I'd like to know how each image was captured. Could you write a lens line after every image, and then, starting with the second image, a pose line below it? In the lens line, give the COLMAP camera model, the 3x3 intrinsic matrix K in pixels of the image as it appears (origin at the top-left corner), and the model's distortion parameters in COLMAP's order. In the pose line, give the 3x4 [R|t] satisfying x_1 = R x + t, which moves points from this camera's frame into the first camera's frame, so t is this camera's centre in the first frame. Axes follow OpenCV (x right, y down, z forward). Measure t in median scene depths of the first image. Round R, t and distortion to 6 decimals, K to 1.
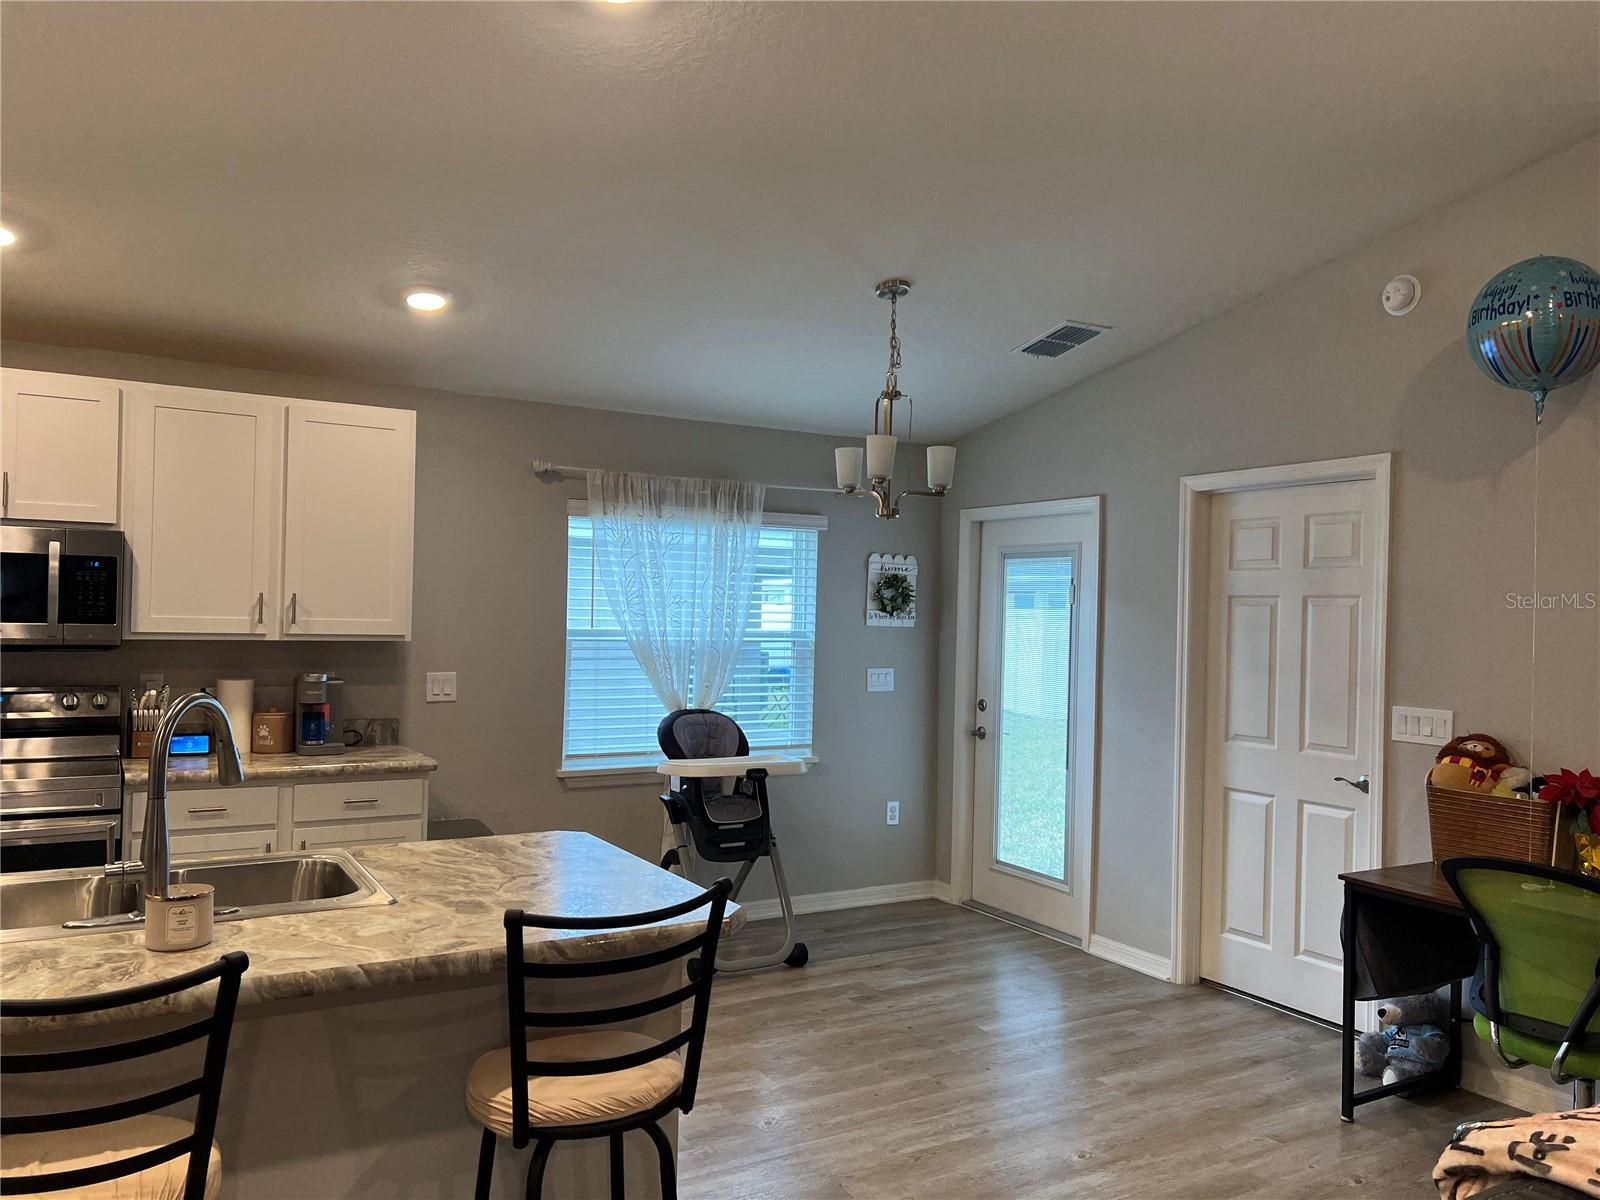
lens RADIAL K [[1201.5, 0, 802.4], [0, 1201.5, 616.3], [0, 0, 1]] dist [0.079393, -0.112560]
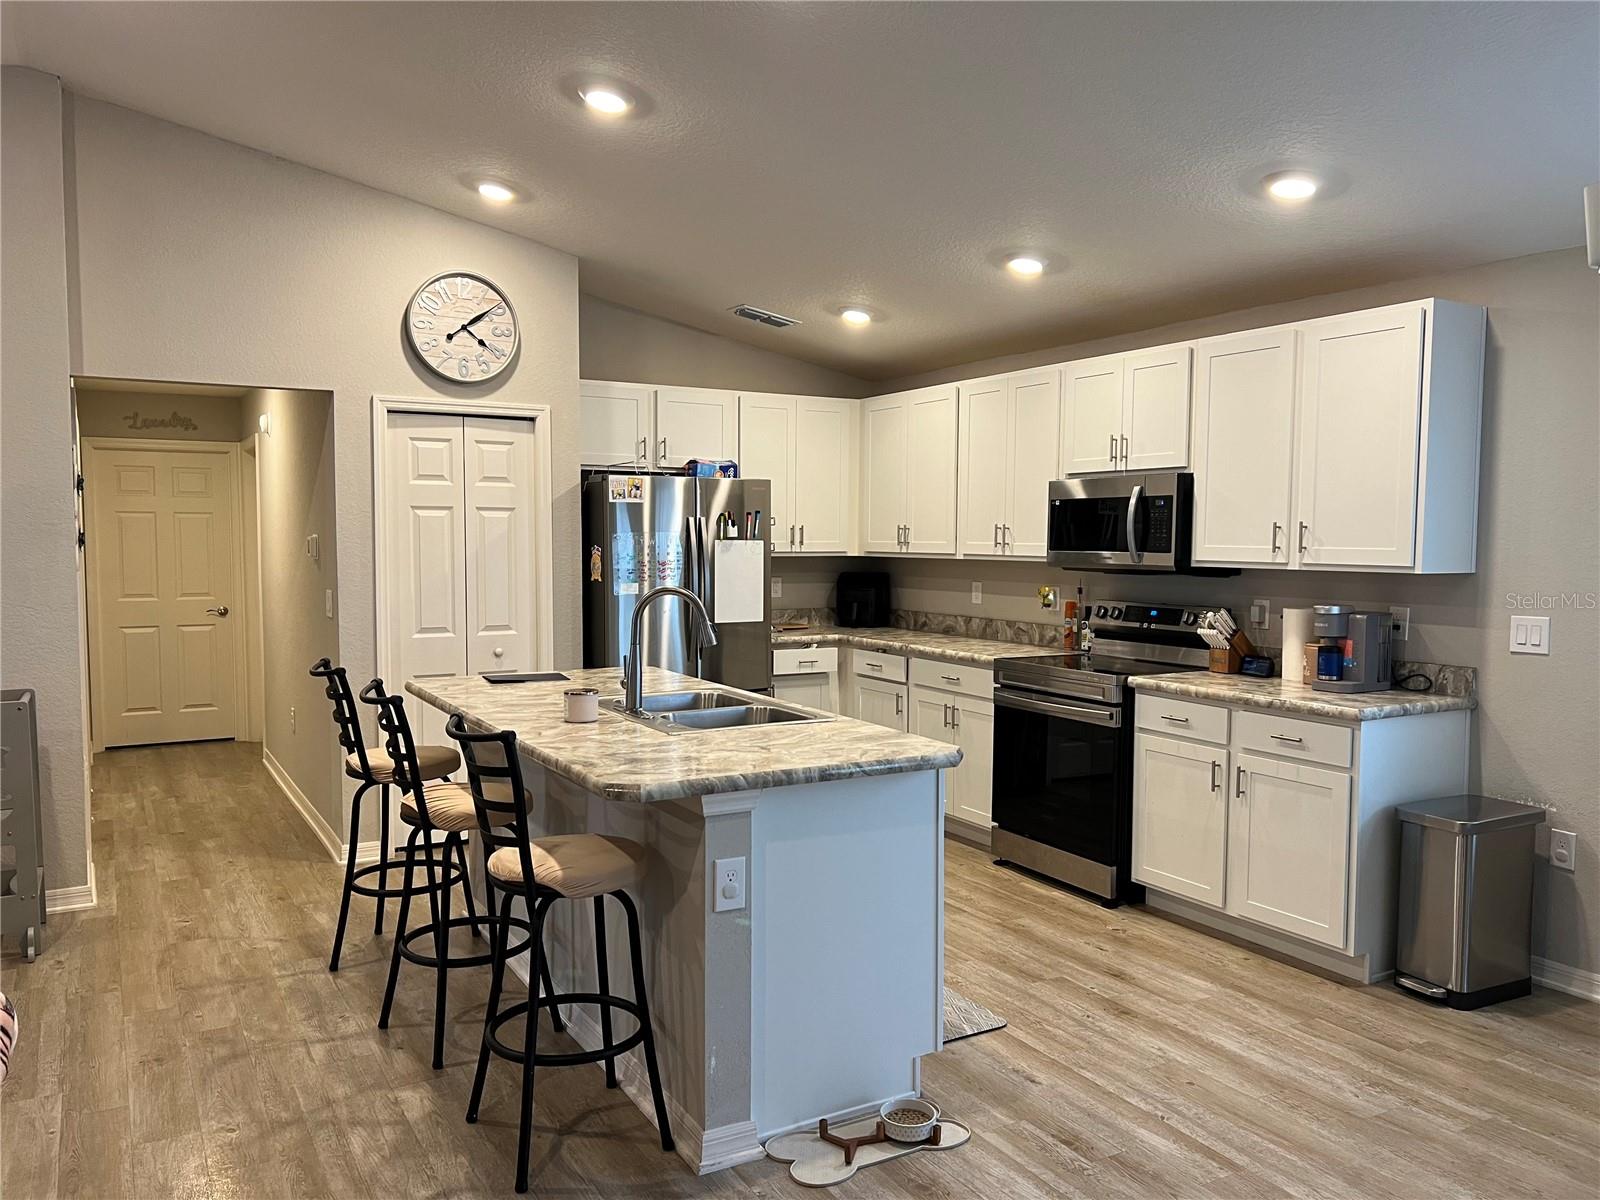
lens RADIAL K [[1201.5, 0, 802.4], [0, 1201.5, 616.3], [0, 0, 1]] dist [0.079393, -0.112560]
pose [[-0.014160, 0.046732, -0.998807, 0.518055], [-0.006478, 0.998882, 0.046828, 0.012958], [0.999879, 0.007133, -0.013841, 0.561489]]
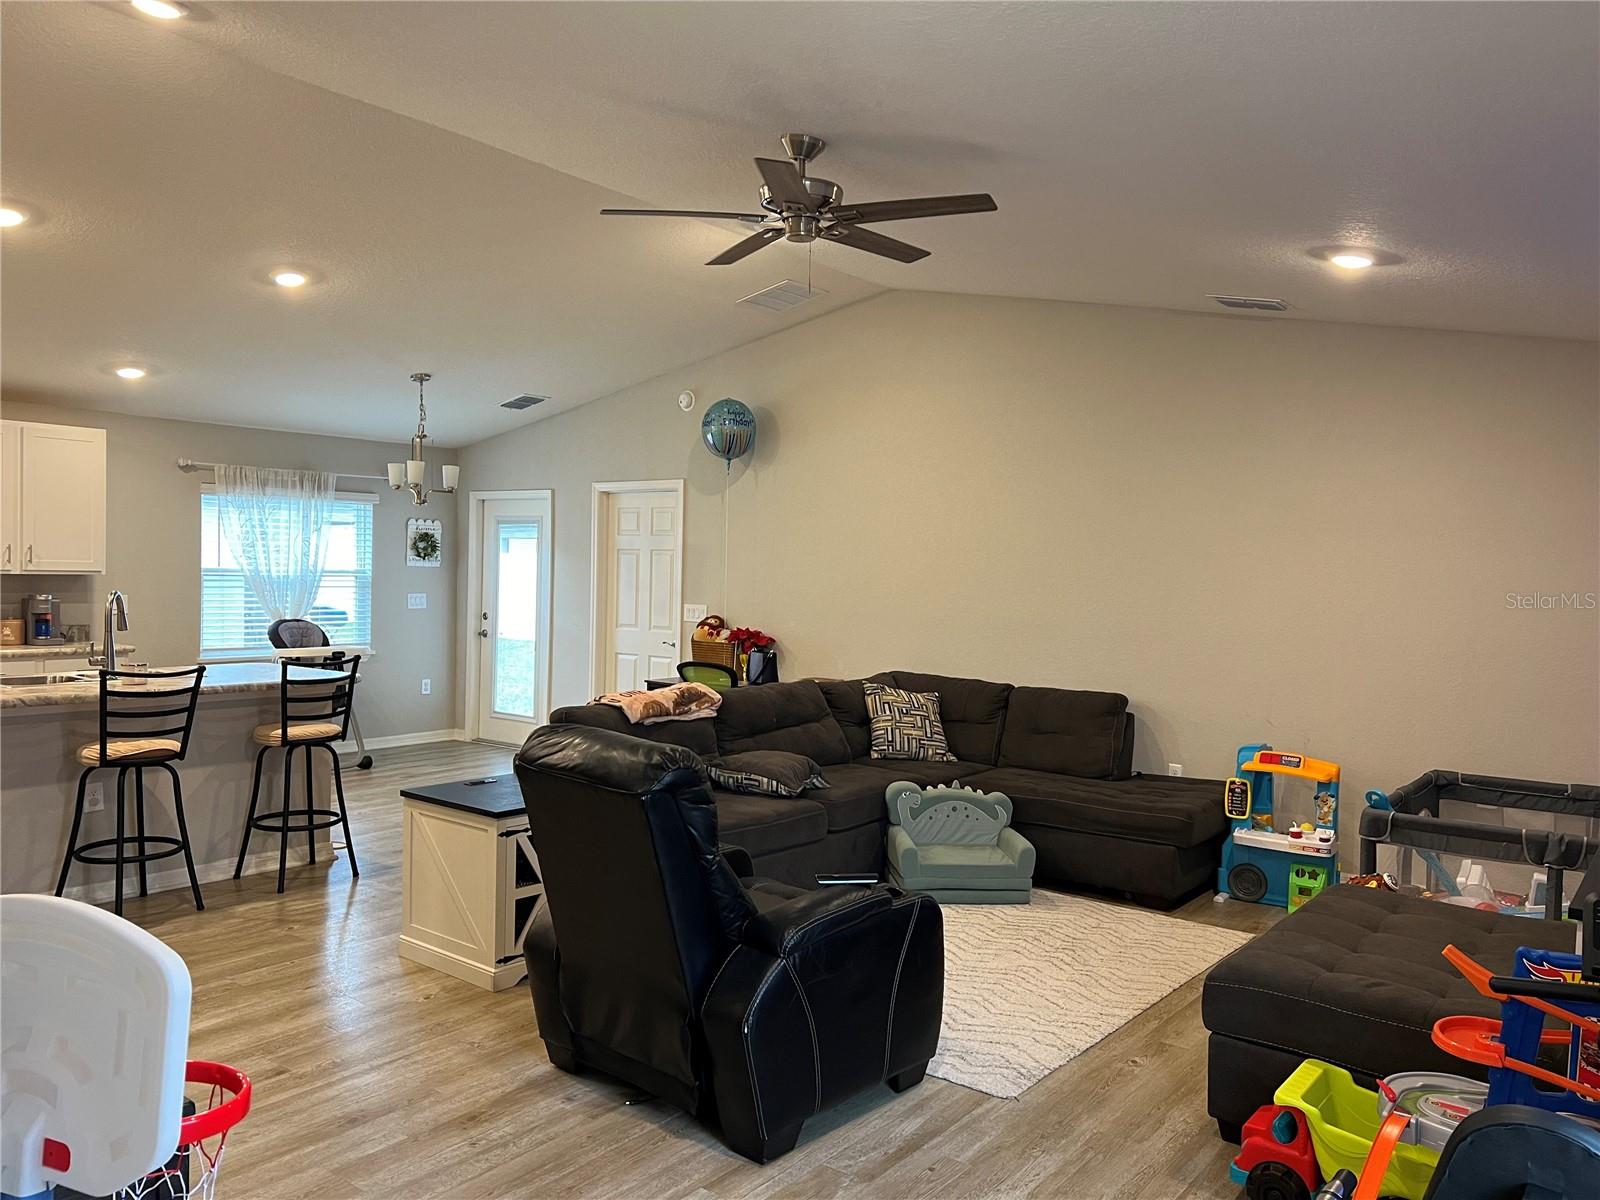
lens RADIAL K [[1208.7, 0, 804.3], [0, 1208.7, 602.1], [0, 0, 1]] dist [0.085715, -0.107537]
pose [[0.930677, -0.012166, 0.365641, -0.056633], [-0.000150, 0.999434, 0.033635, 0.002138], [-0.365843, -0.031358, 0.930148, -0.817607]]
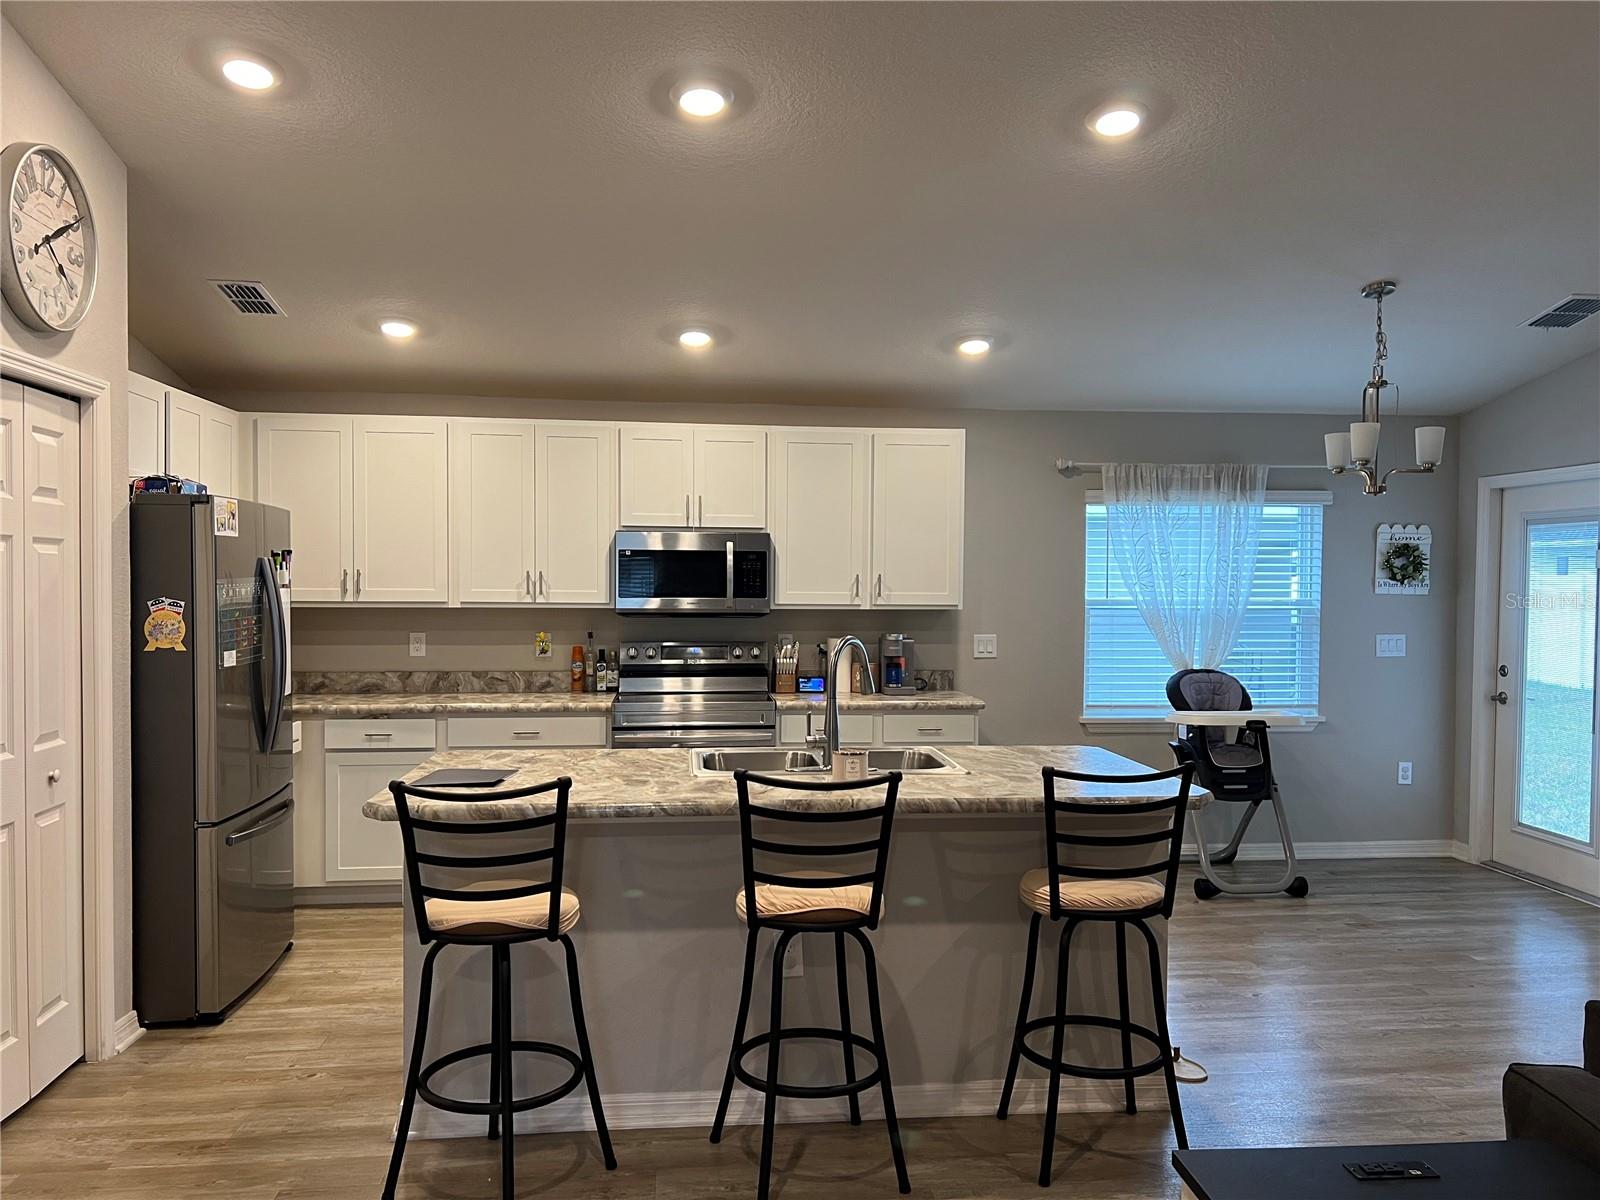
lens RADIAL K [[1201.5, 0, 802.4], [0, 1201.5, 616.3], [0, 0, 1]] dist [0.079393, -0.112560]
pose [[0.909713, -0.005895, -0.415196, 0.049672], [0.013596, 0.999786, 0.015594, 0.005494], [0.415015, -0.019831, 0.909598, -0.222391]]
